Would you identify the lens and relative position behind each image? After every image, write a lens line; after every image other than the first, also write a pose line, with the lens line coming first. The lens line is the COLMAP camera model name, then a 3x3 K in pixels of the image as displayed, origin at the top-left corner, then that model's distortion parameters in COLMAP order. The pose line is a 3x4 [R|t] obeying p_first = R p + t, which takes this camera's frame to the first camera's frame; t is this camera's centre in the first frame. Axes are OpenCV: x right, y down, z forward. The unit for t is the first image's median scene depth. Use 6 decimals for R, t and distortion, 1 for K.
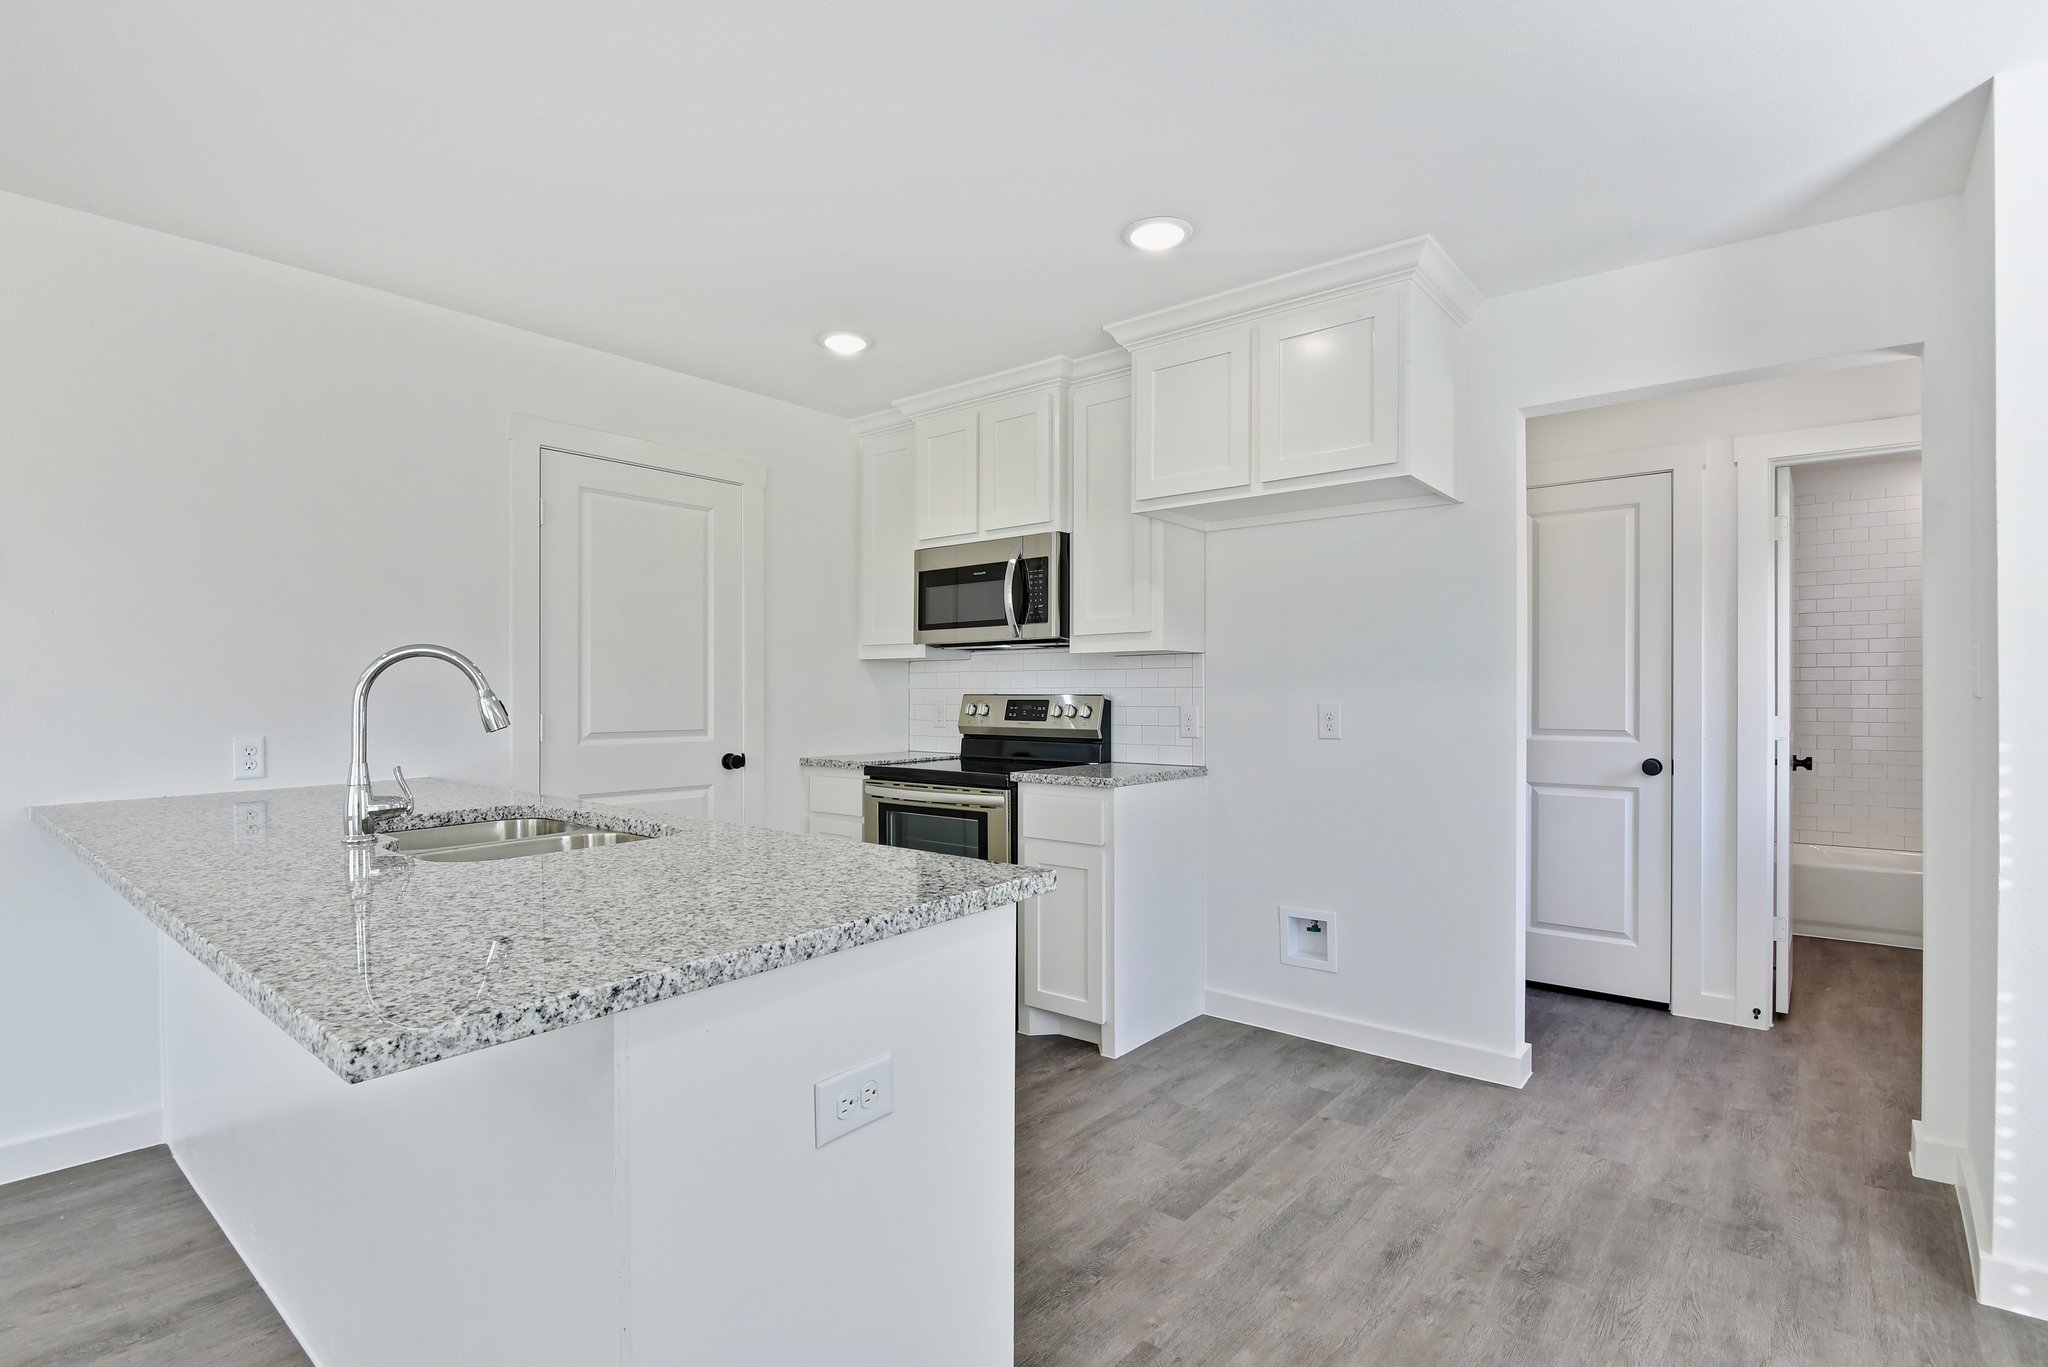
lens RADIAL K [[989.4, 0, 1021.7], [0, 989.4, 697.8], [0, 0, 1]] dist [-0.005218, 0.000490]
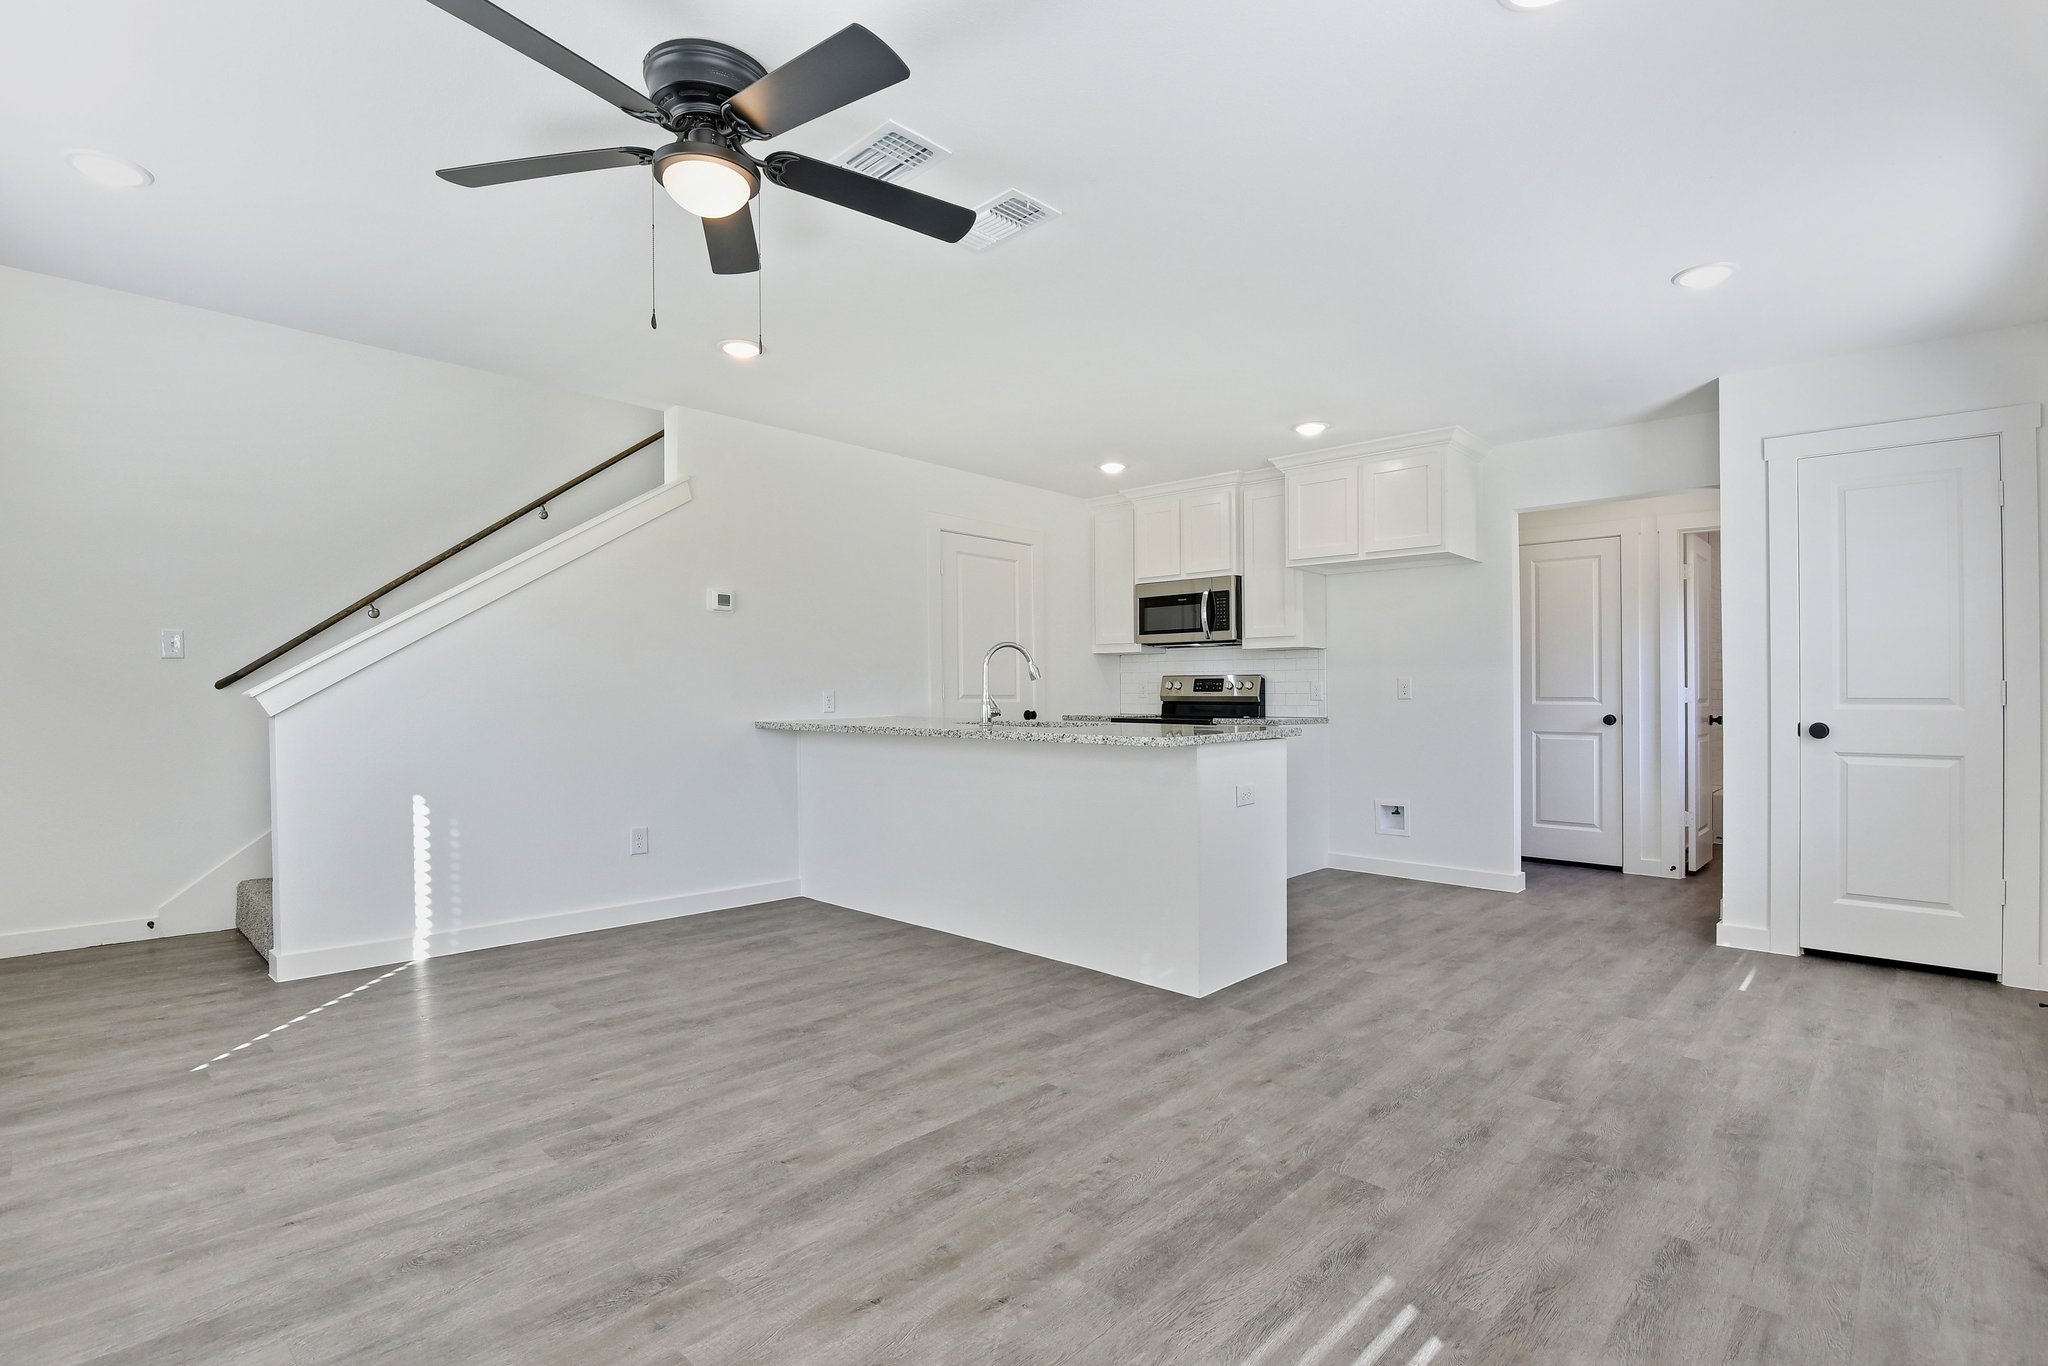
lens RADIAL K [[989.4, 0, 1023.0], [0, 989.4, 668.2], [0, 0, 1]] dist [-0.005218, 0.000490]
pose [[0.998096, 0.002153, -0.061648, -0.211891], [-0.004114, 0.999489, -0.031707, 0.040462], [0.061548, 0.031900, 0.997594, -0.654510]]
